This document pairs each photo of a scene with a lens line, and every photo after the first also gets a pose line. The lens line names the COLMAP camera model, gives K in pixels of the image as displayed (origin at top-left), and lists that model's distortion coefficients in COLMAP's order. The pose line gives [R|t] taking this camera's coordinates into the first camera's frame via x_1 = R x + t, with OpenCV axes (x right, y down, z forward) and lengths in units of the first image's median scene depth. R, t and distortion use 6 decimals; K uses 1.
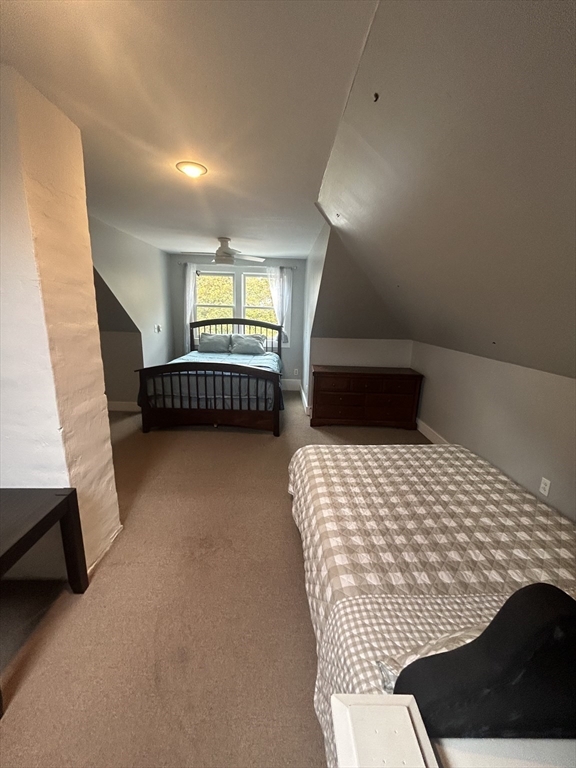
lens RADIAL K [[309.0, 0, 287.8], [0, 309.0, 387.7], [0, 0, 1]] dist [-0.000438, -0.000059]
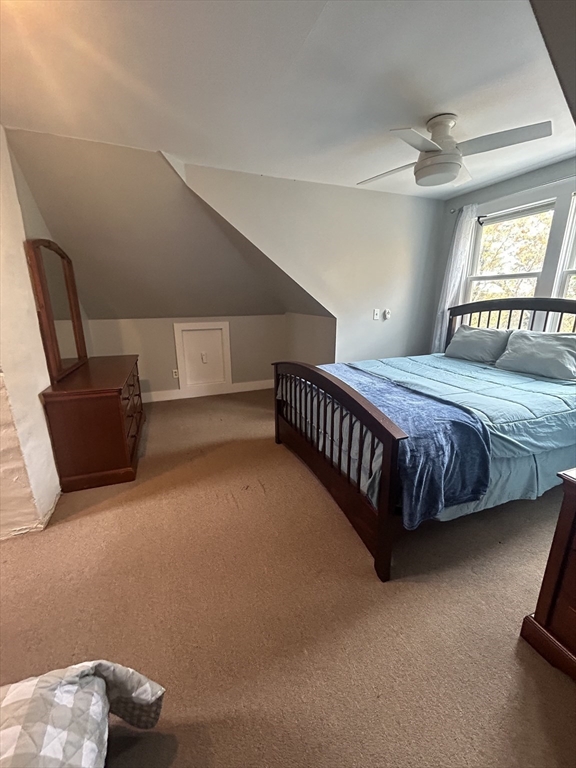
lens RADIAL K [[309.0, 0, 286.0], [0, 309.0, 376.1], [0, 0, 1]] dist [-0.000438, -0.000059]
pose [[0.331515, 0.207660, -0.920313, 0.178075], [-0.193747, 0.969670, 0.149005, -0.103522], [0.923342, 0.128910, 0.361694, 0.486341]]
